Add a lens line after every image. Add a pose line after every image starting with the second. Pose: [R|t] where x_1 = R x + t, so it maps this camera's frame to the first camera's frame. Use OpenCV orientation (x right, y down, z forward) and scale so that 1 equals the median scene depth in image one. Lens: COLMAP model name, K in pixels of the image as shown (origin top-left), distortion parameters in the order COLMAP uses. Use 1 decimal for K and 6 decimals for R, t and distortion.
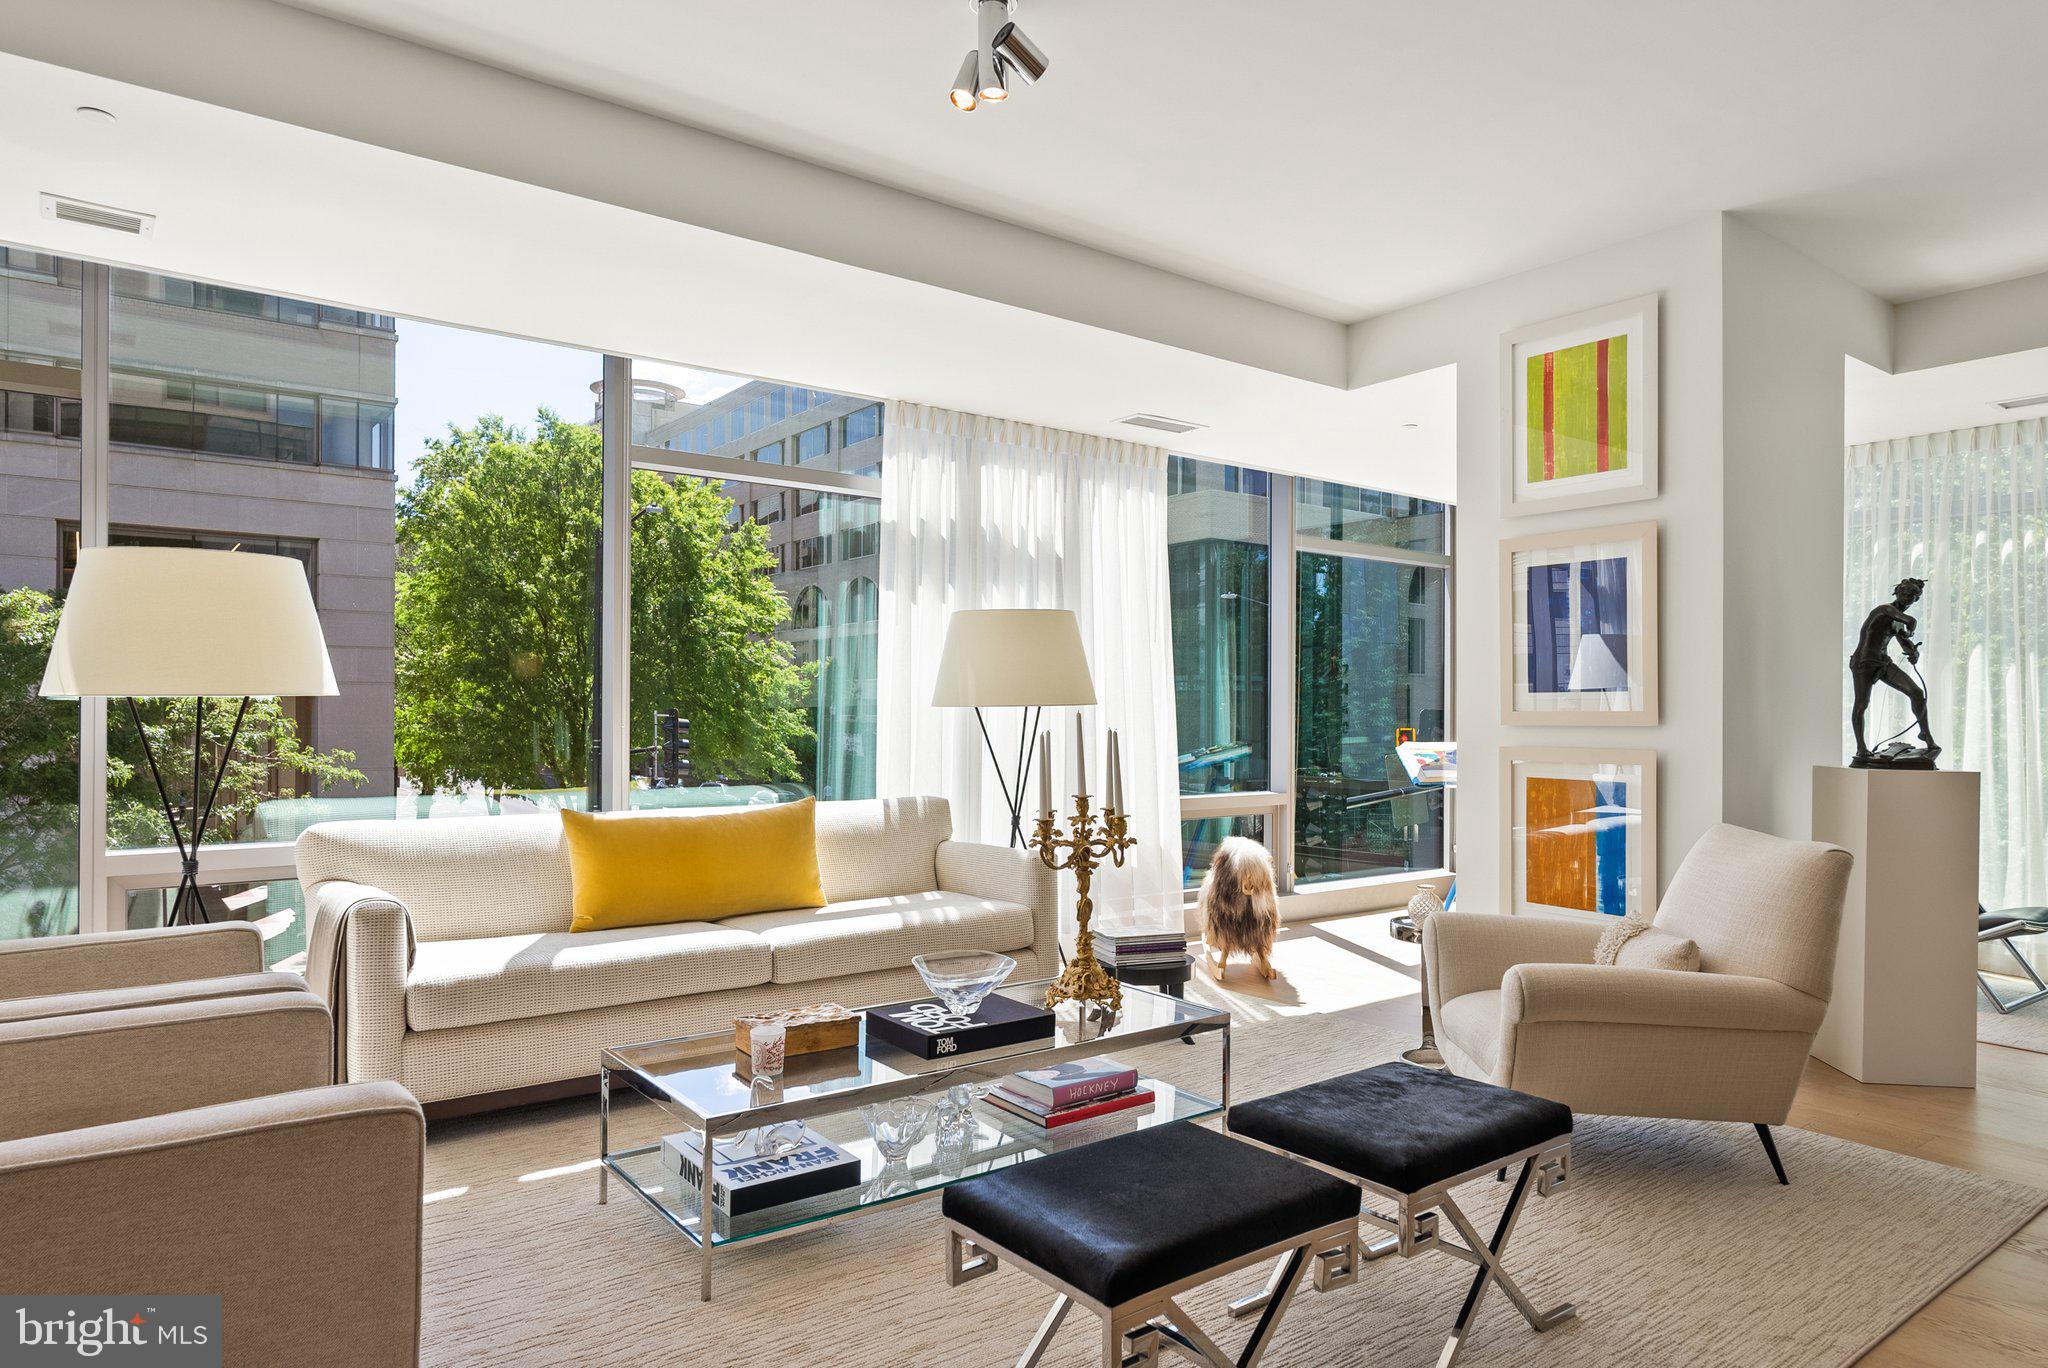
lens RADIAL K [[1251.8, 0, 1025.8], [0, 1251.8, 710.1], [0, 0, 1]] dist [0.003078, 0.000227]
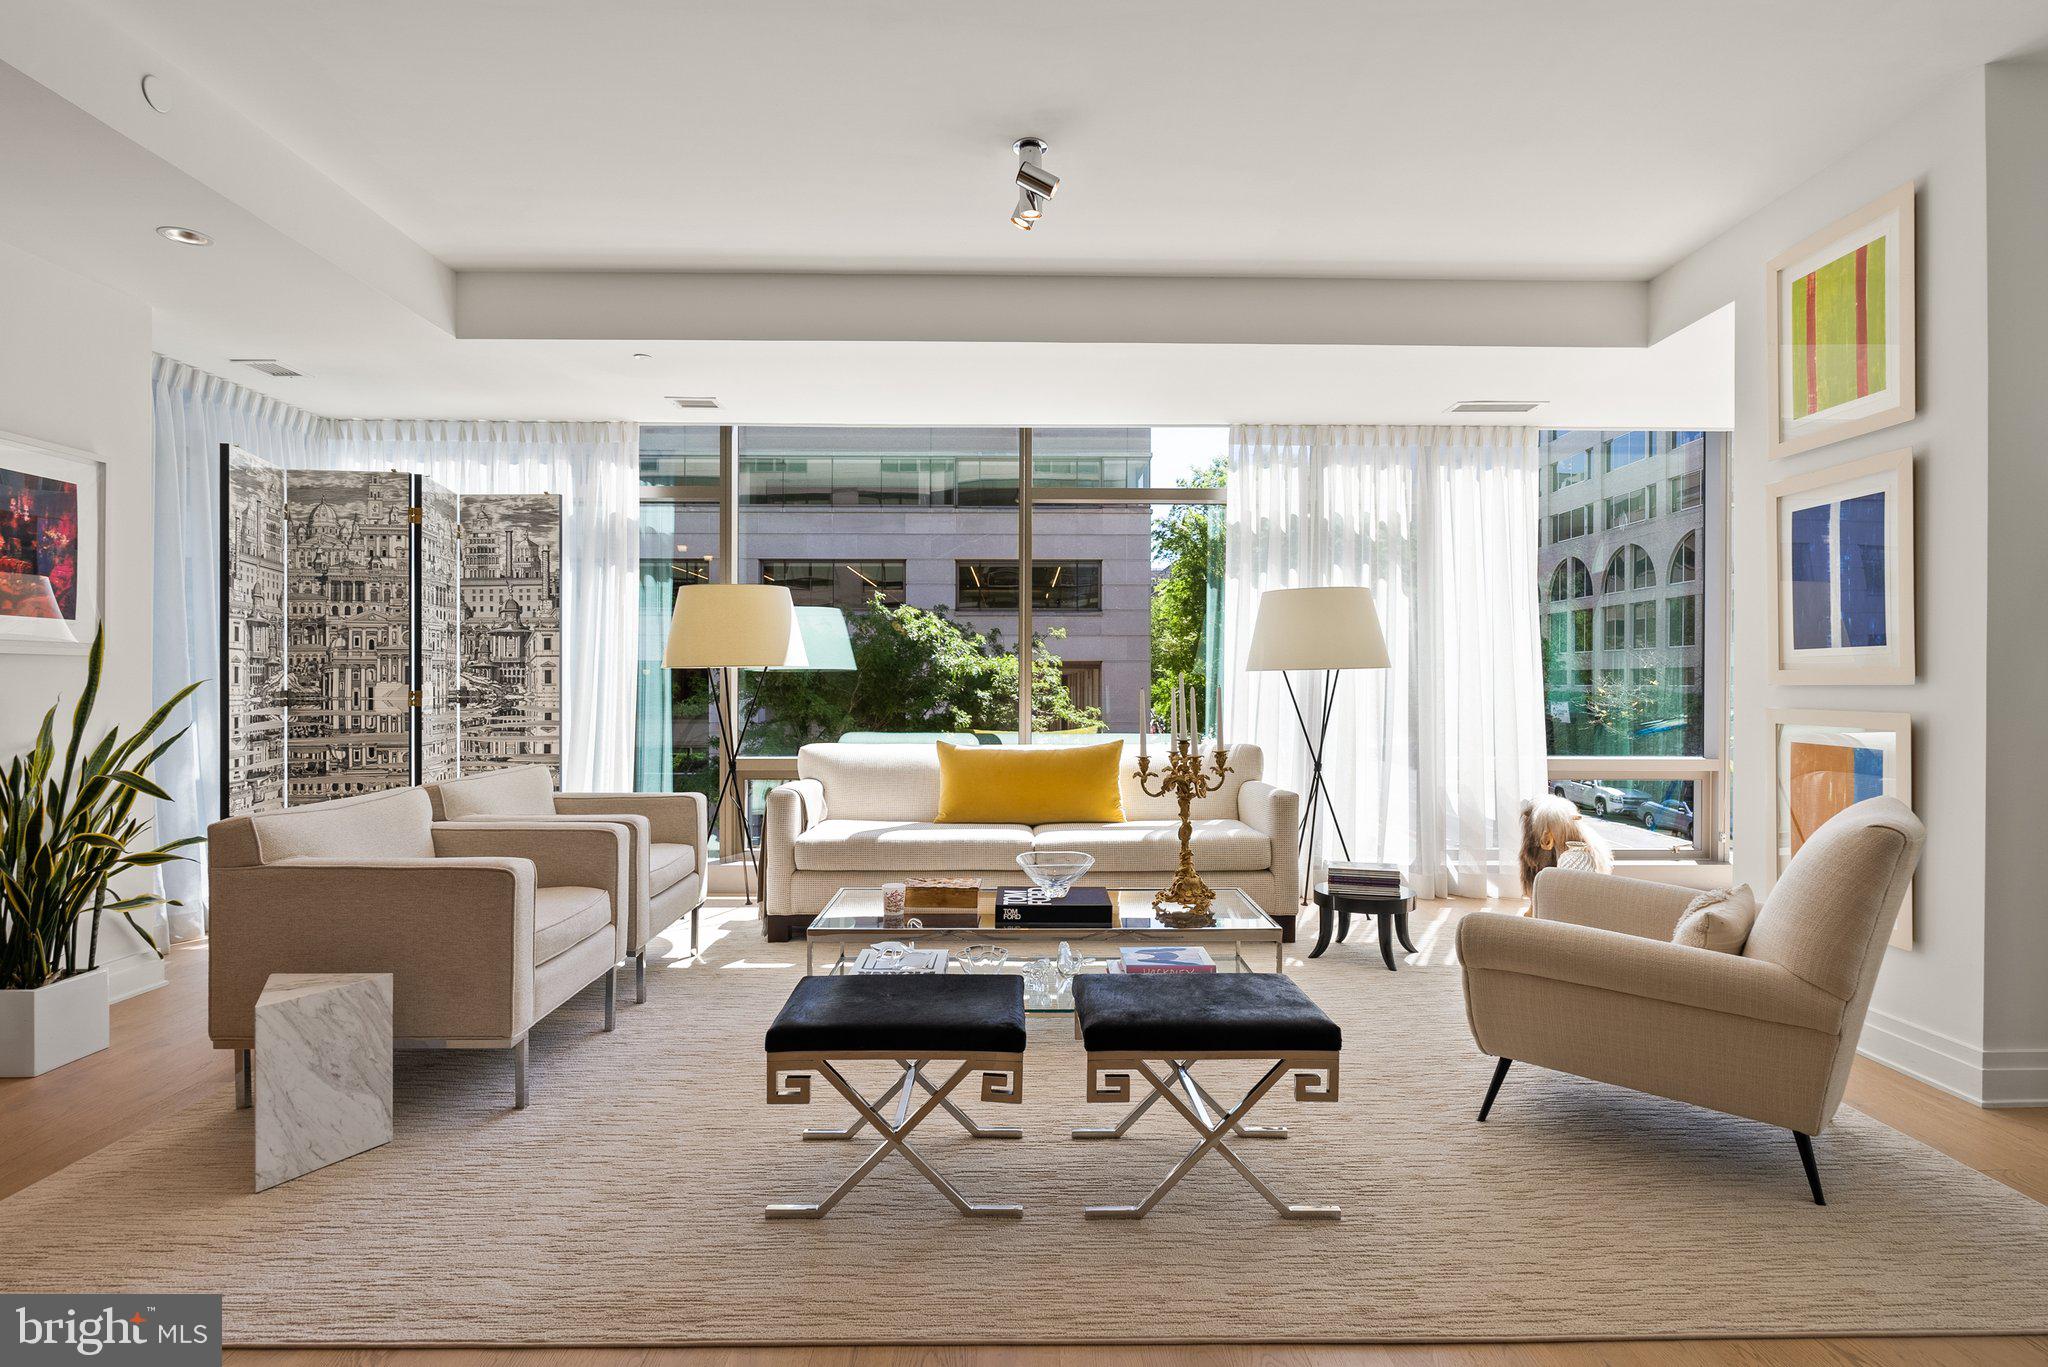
lens RADIAL K [[1032.9, 0, 1033.4], [0, 1032.9, 687.5], [0, 0, 1]] dist [-0.002418, -0.000679]
pose [[0.803849, 0.000483, -0.594834, 0.413703], [0.003144, 0.999982, 0.005061, 0.008430], [0.594826, -0.005938, 0.803833, 0.067279]]
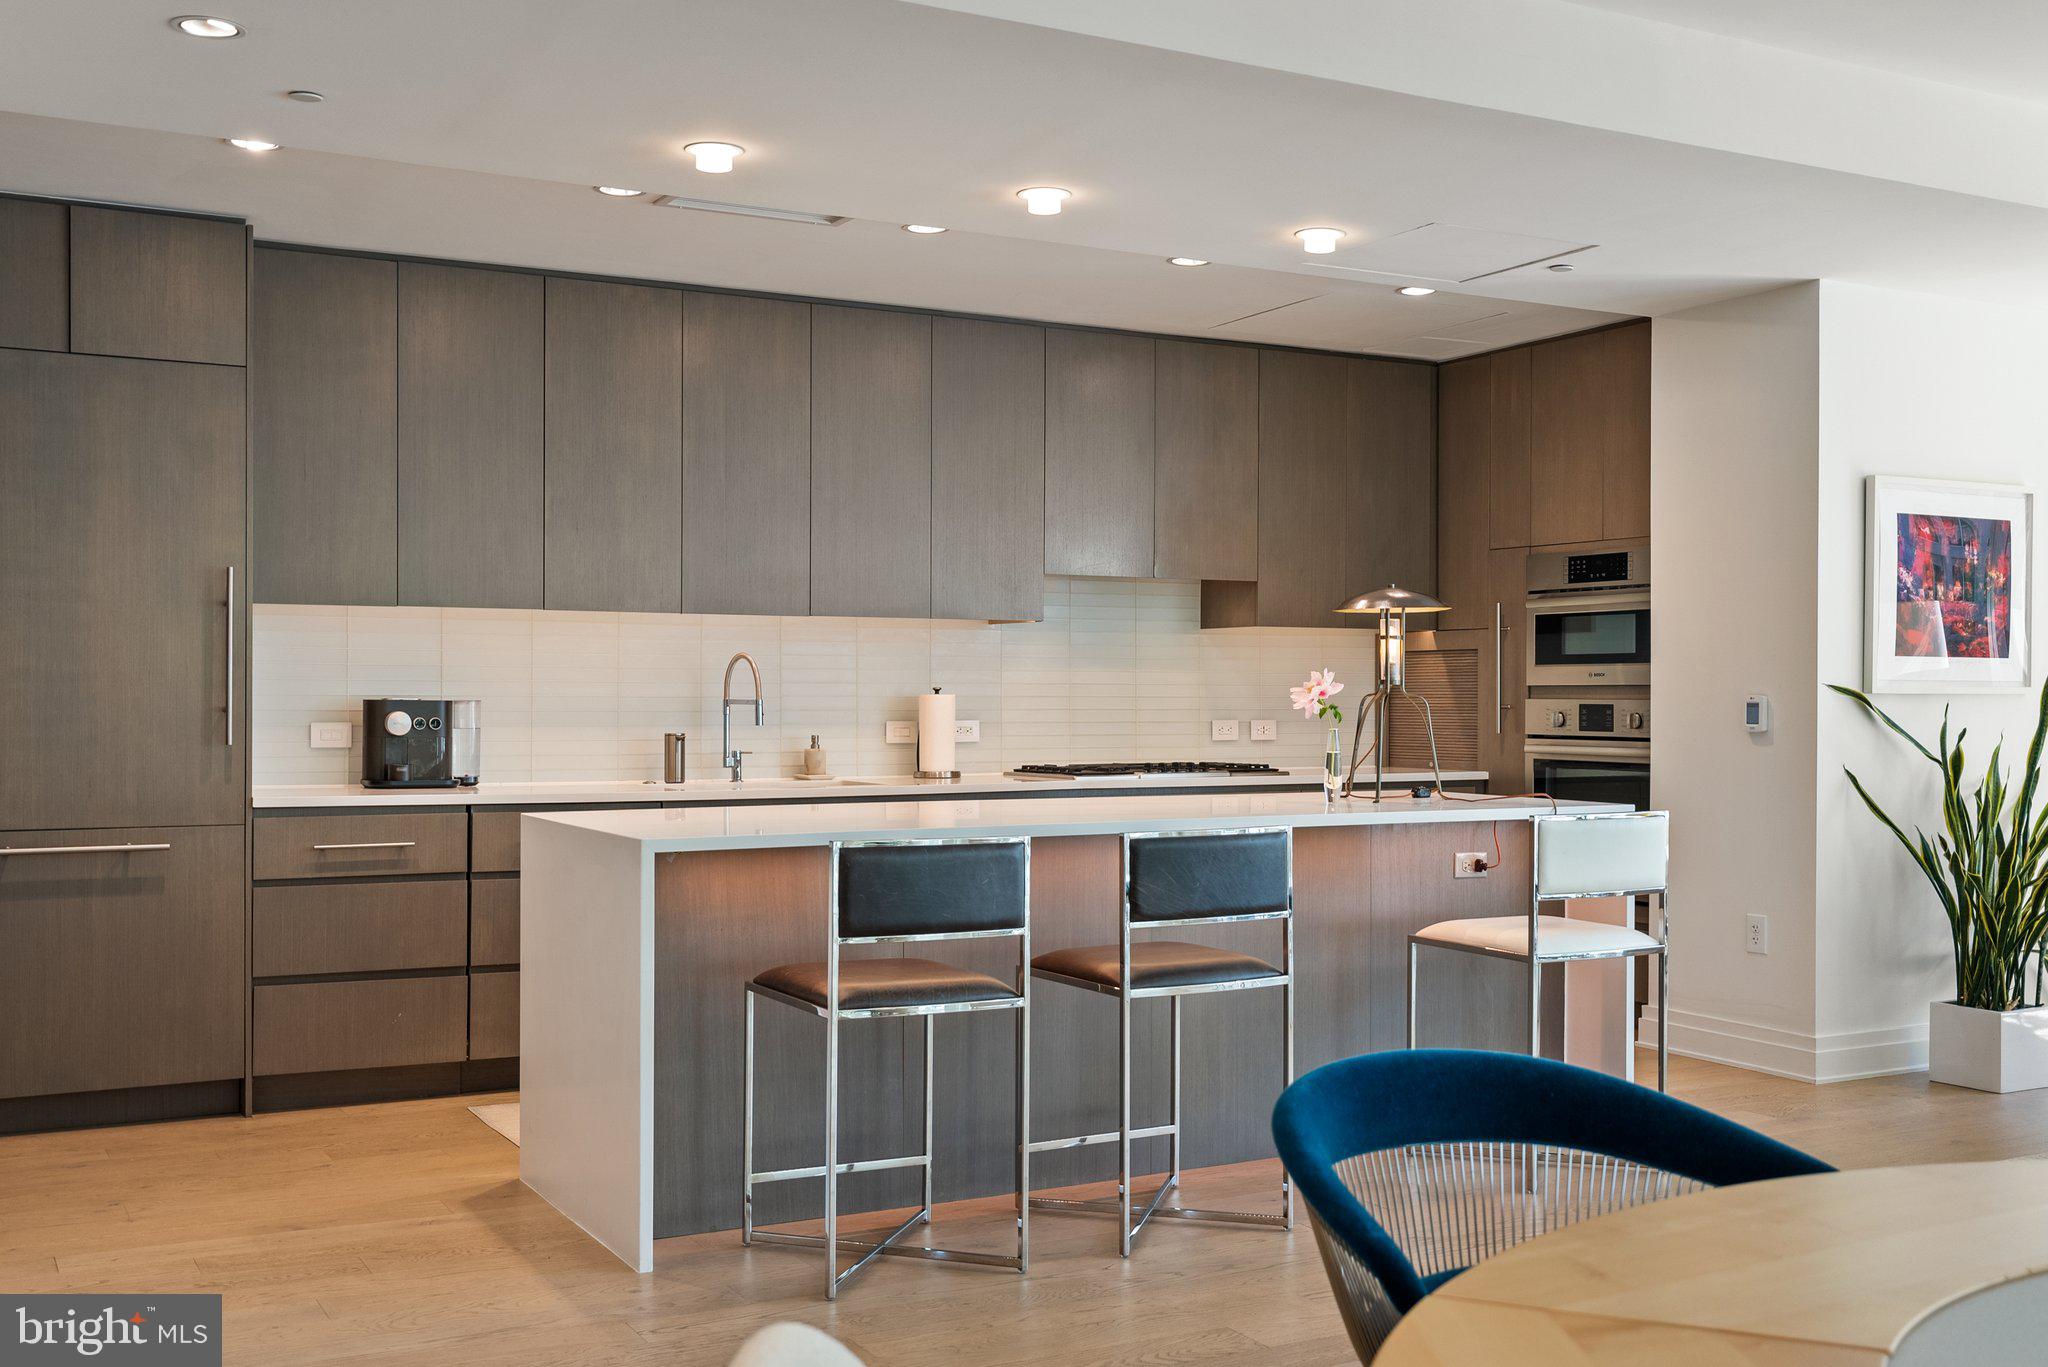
lens RADIAL K [[2076.3, 0, 1024.0], [0, 2076.3, 683.5], [0, 0, 1]] dist [0.009811, 0.006813]
pose [[-0.153397, -0.010089, -0.988113, 1.017997], [0.000984, 0.999946, -0.010363, -0.006705], [0.988164, -0.002562, -0.153379, -0.226473]]
